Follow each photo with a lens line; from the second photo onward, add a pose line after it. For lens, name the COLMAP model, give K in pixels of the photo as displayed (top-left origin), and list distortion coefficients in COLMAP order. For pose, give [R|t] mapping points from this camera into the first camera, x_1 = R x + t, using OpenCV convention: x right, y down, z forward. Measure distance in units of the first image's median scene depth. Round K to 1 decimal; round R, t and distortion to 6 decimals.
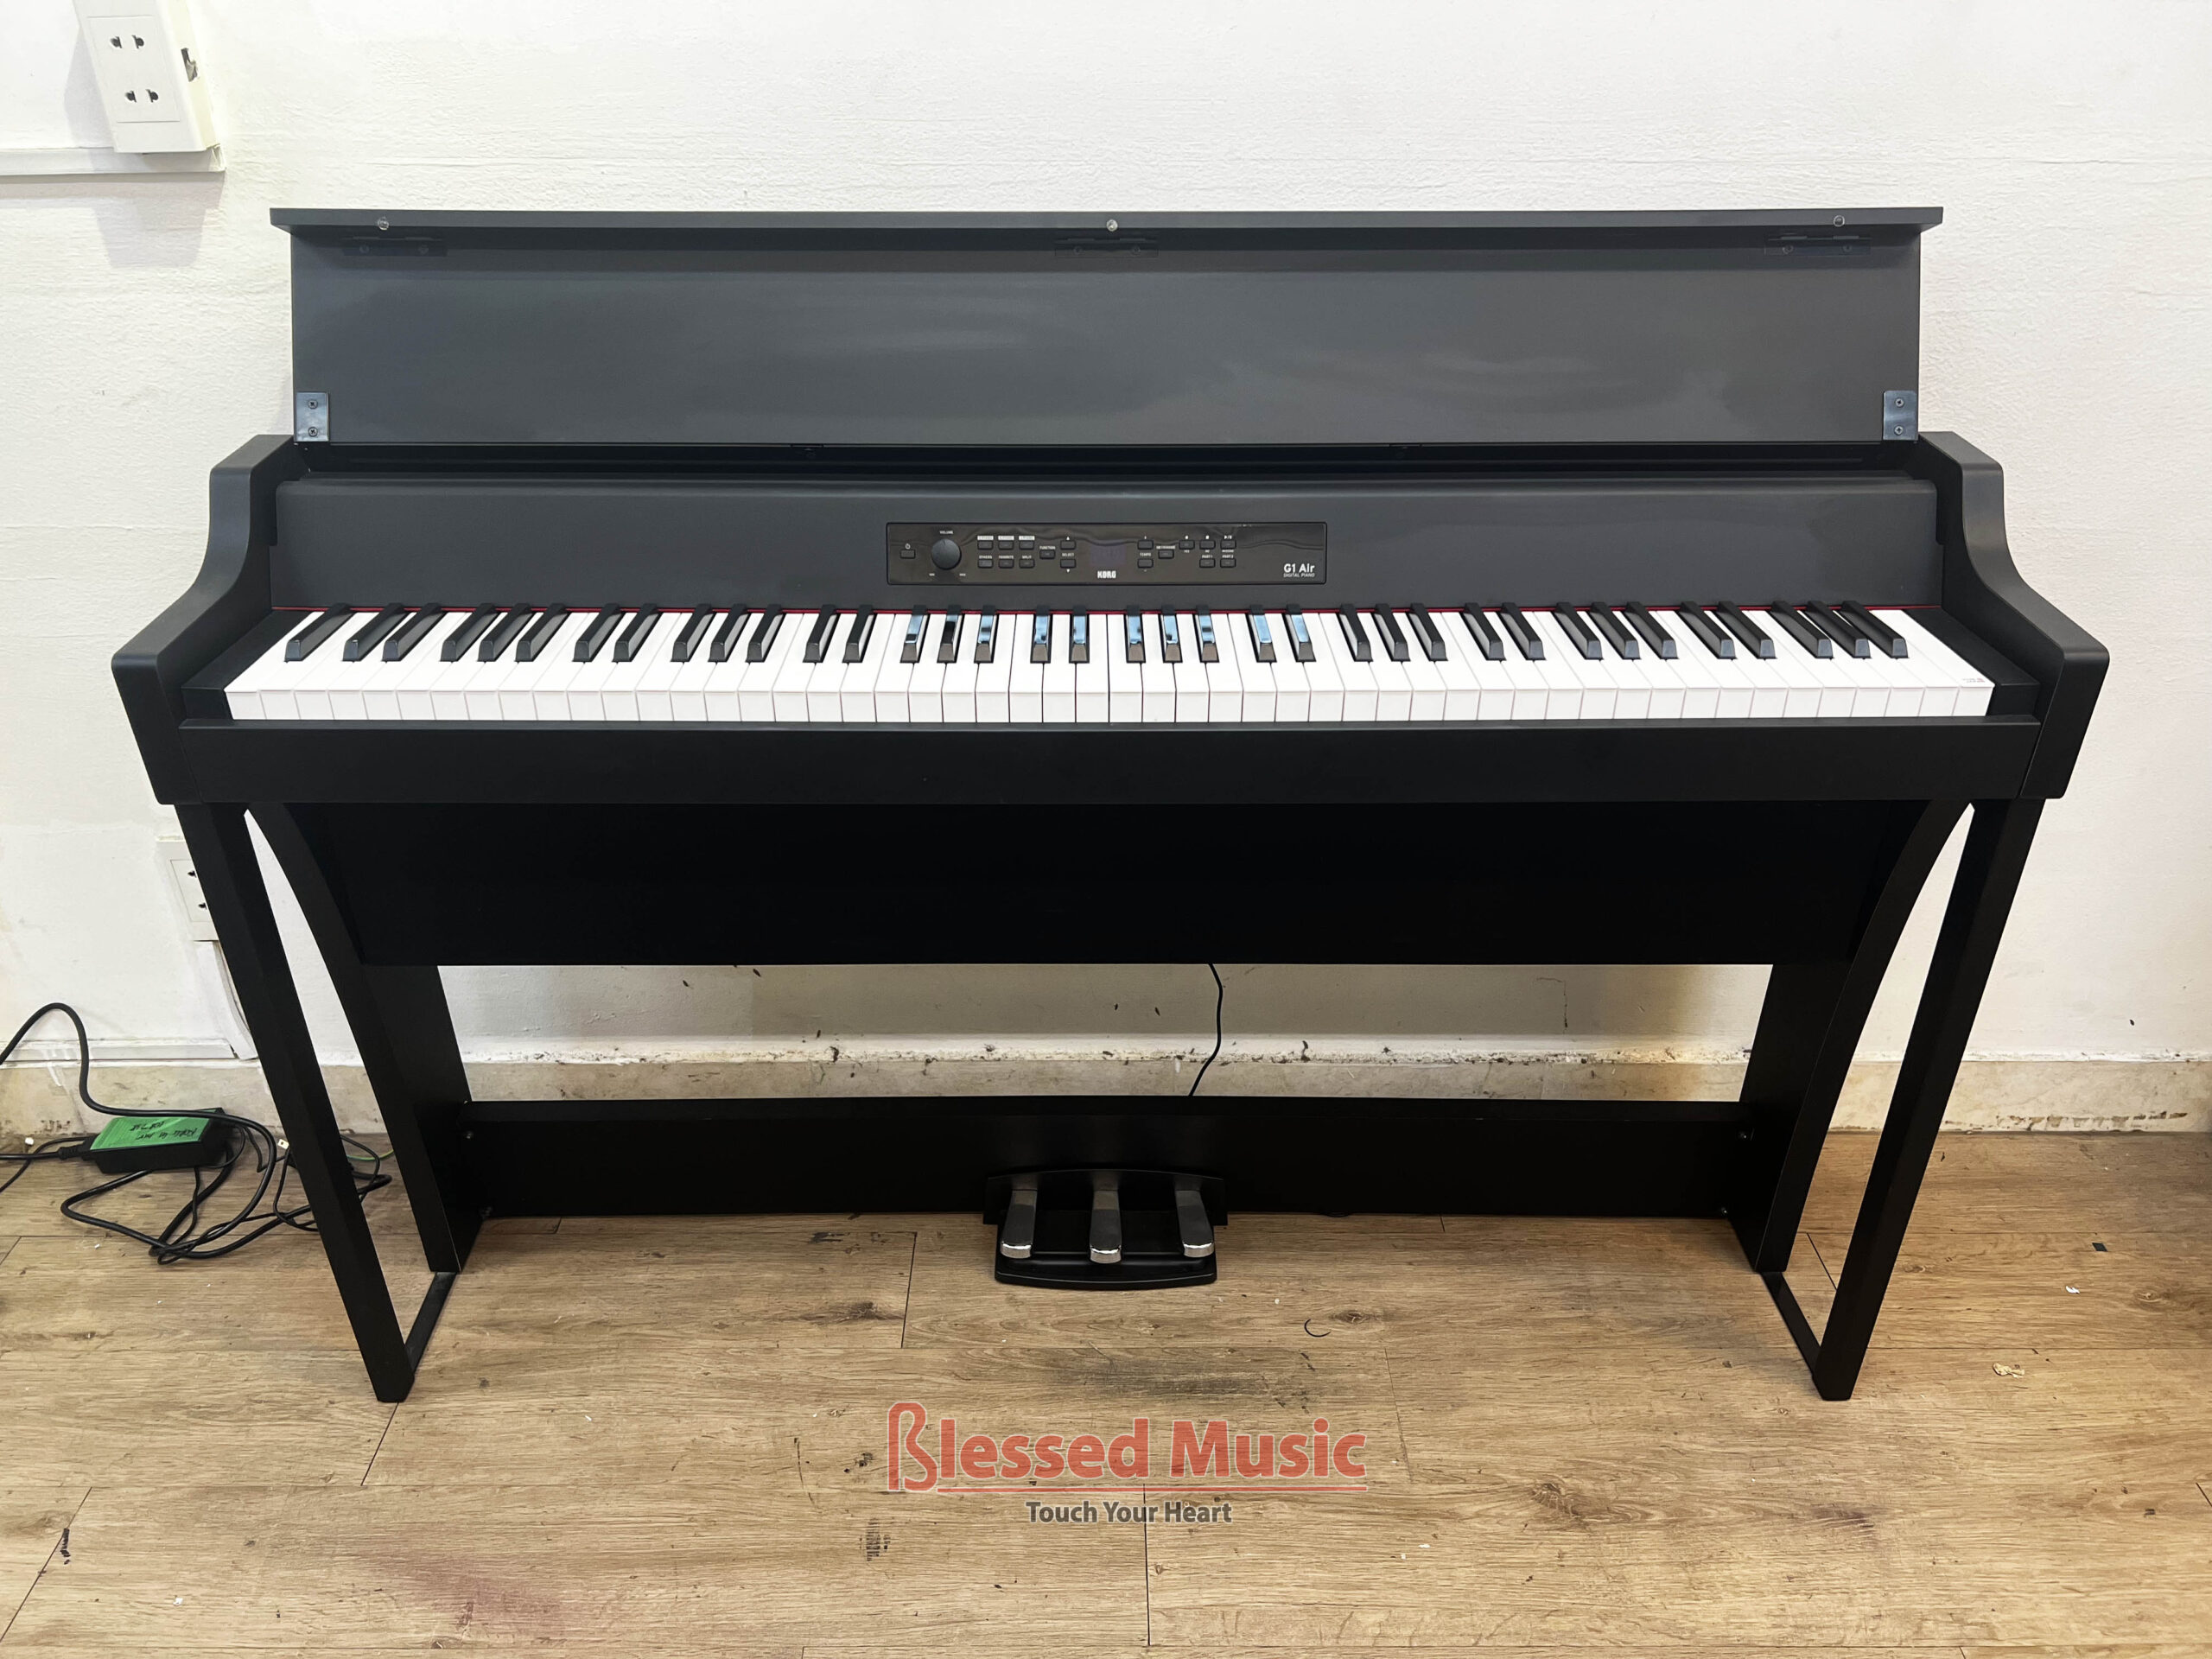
lens RADIAL K [[1680.3, 0, 1091.8], [0, 1680.3, 818.4], [0, 0, 1]] dist [0.039385, -0.042367]
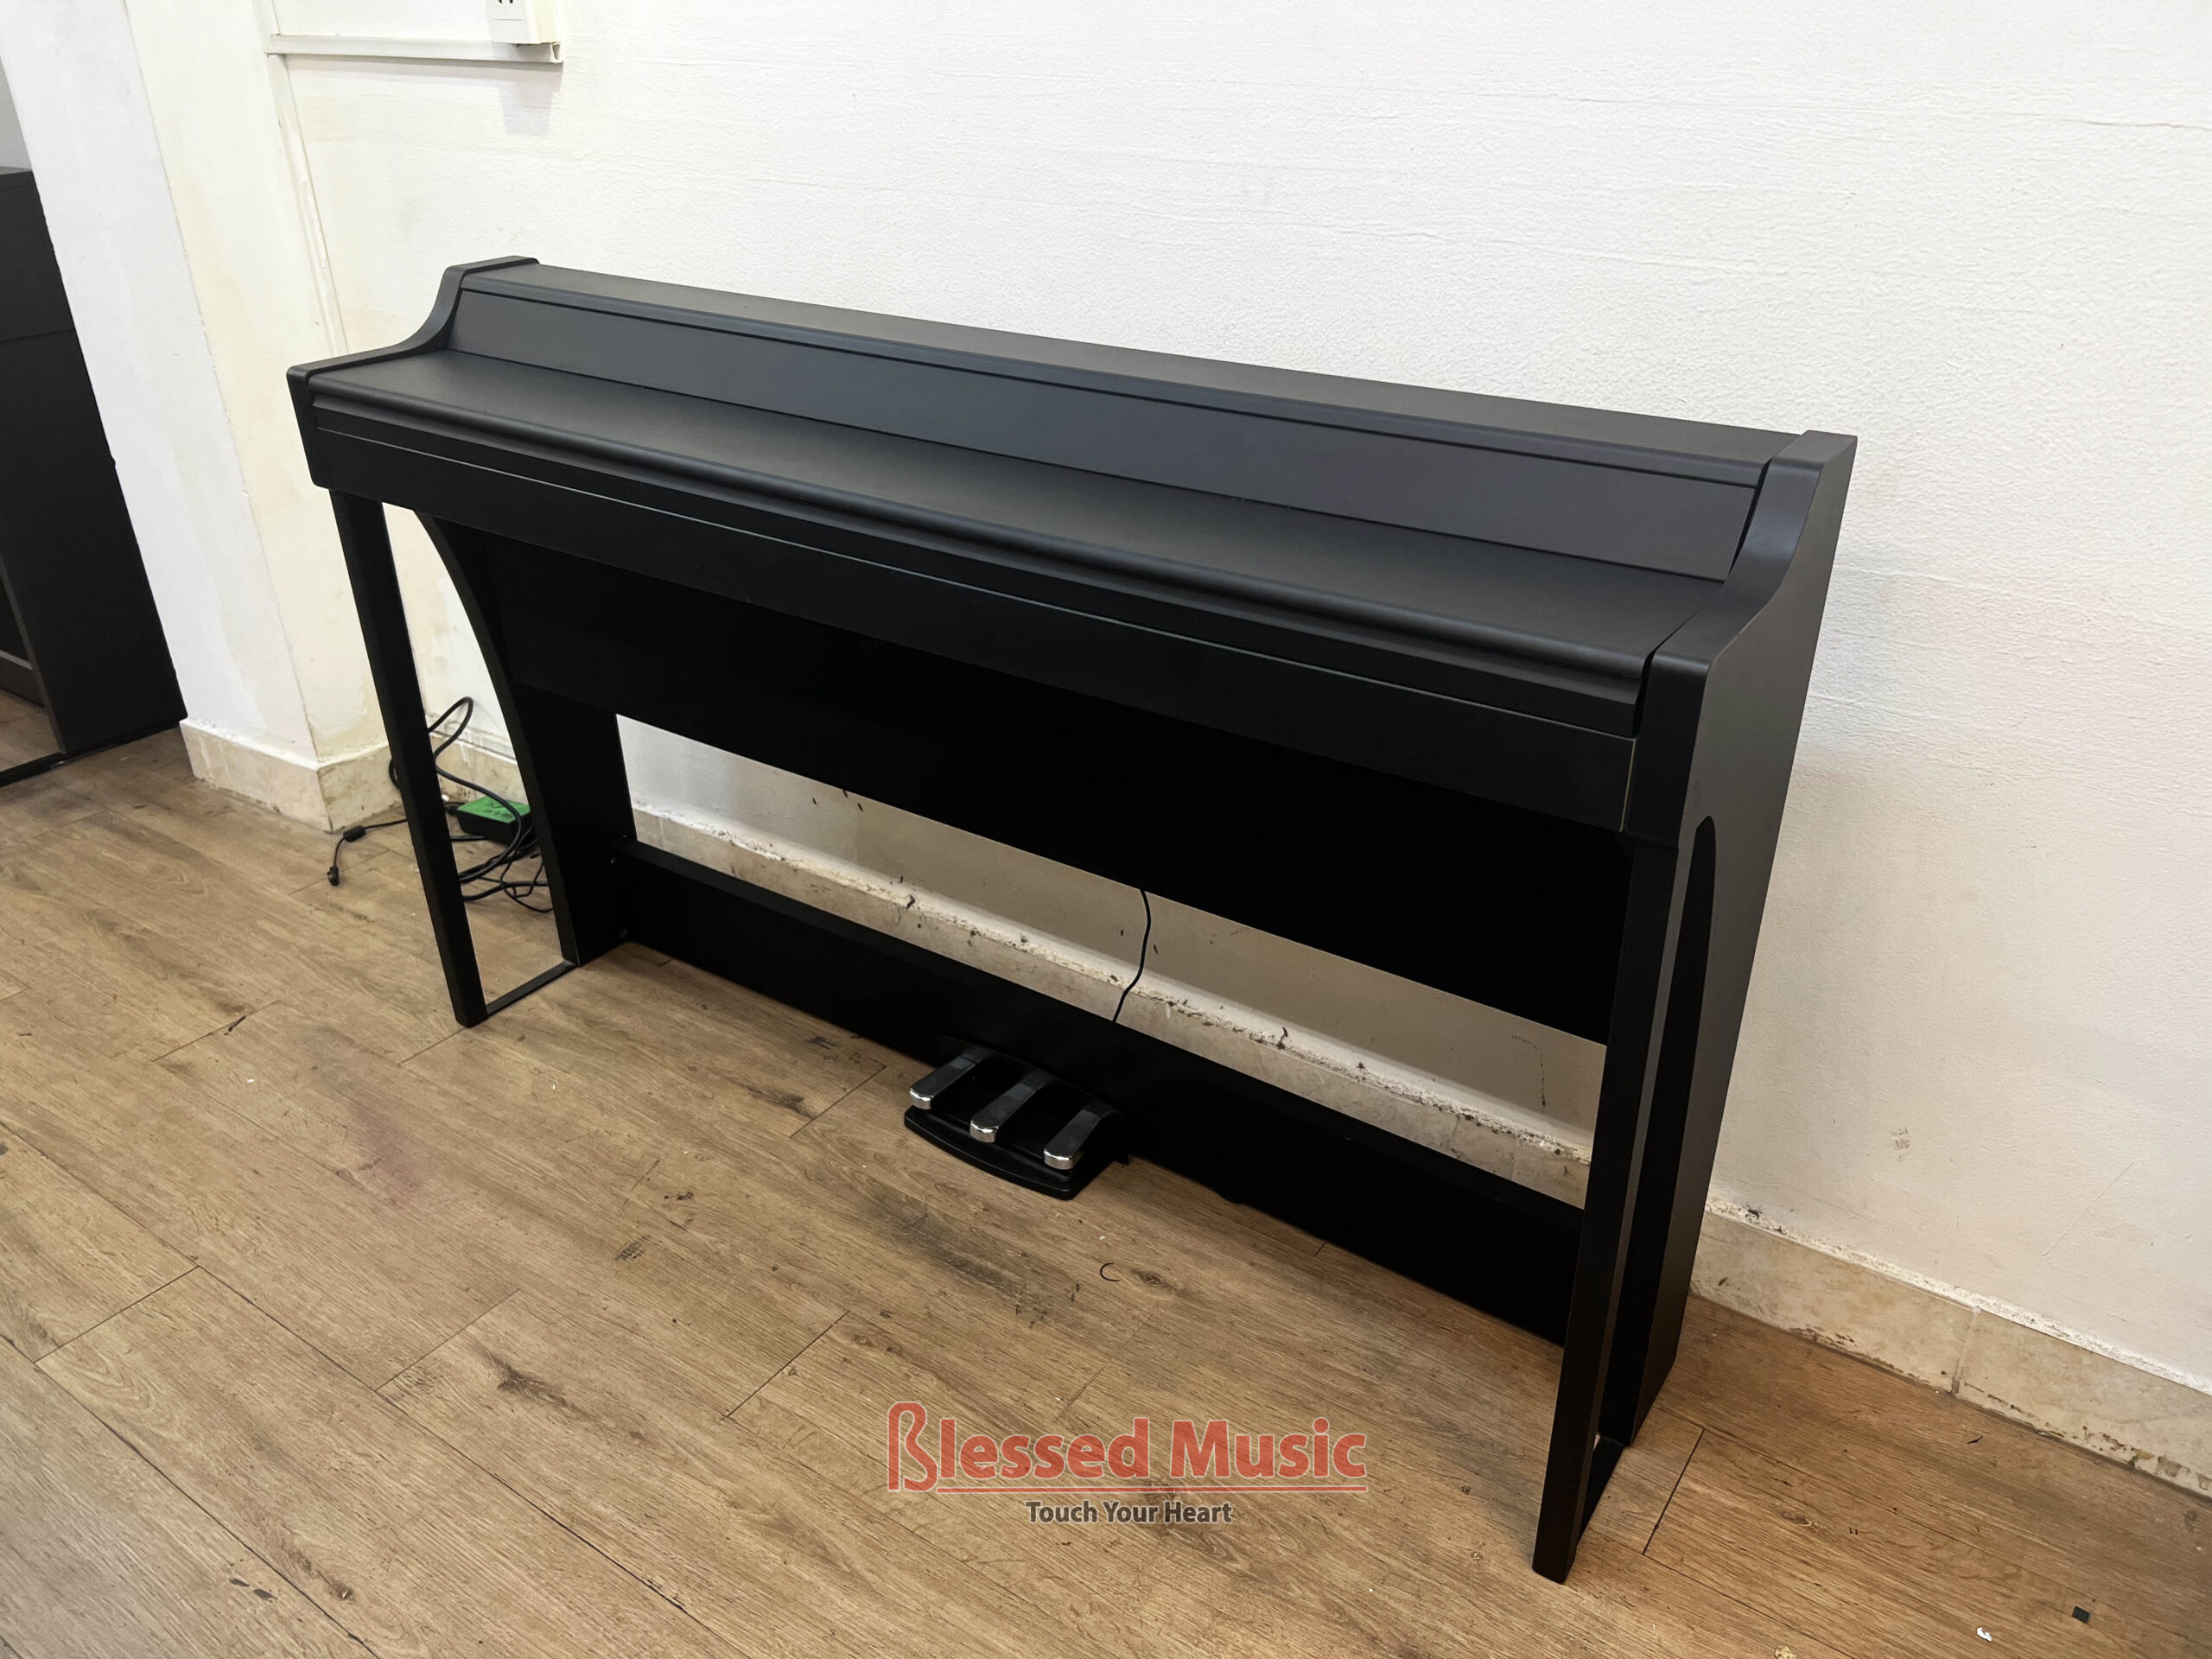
lens RADIAL K [[1680.3, 0, 1117.1], [0, 1680.3, 813.4], [0, 0, 1]] dist [0.039385, -0.042367]
pose [[0.822072, 0.255939, -0.508618, 0.584176], [-0.283784, 0.958595, 0.023695, 0.022692], [0.493623, 0.124859, 0.860666, 0.128784]]
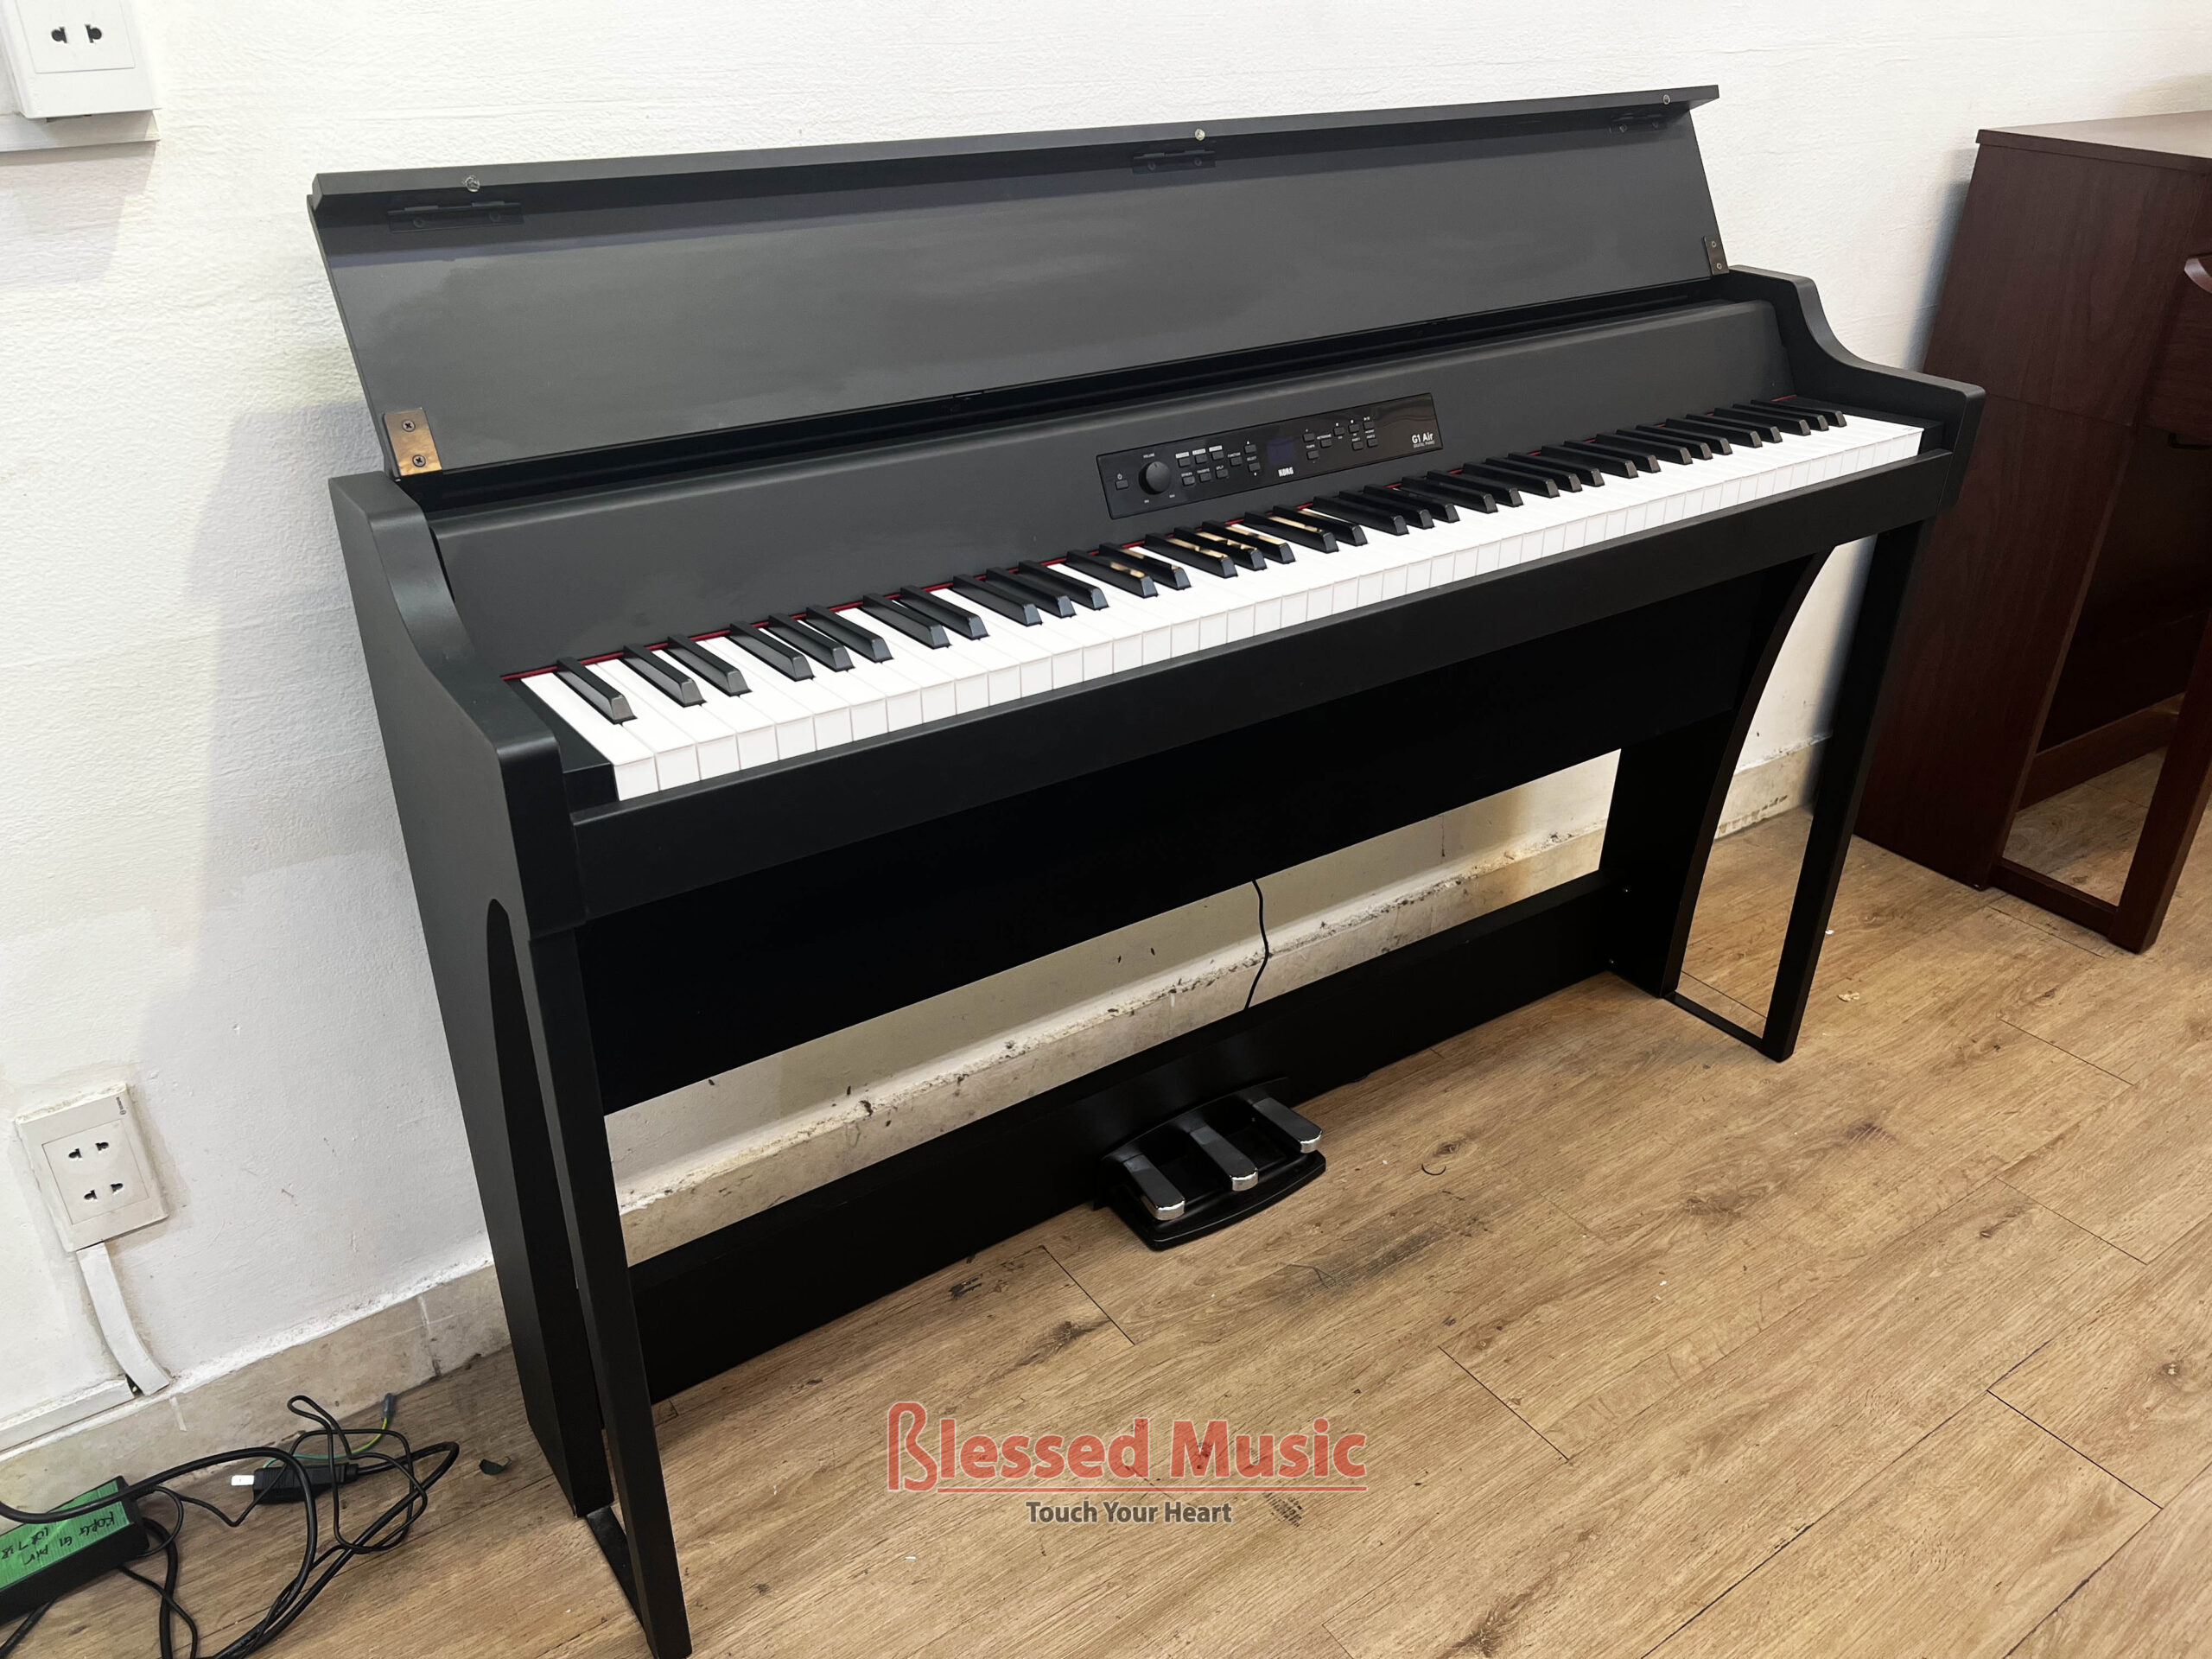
lens RADIAL K [[1680.3, 0, 1083.1], [0, 1680.3, 812.5], [0, 0, 1]] dist [0.039385, -0.042367]
pose [[0.823446, -0.257208, 0.505748, -0.547511], [0.274212, 0.960745, 0.042140, -0.020410], [-0.496734, 0.103982, 0.861651, 0.173486]]
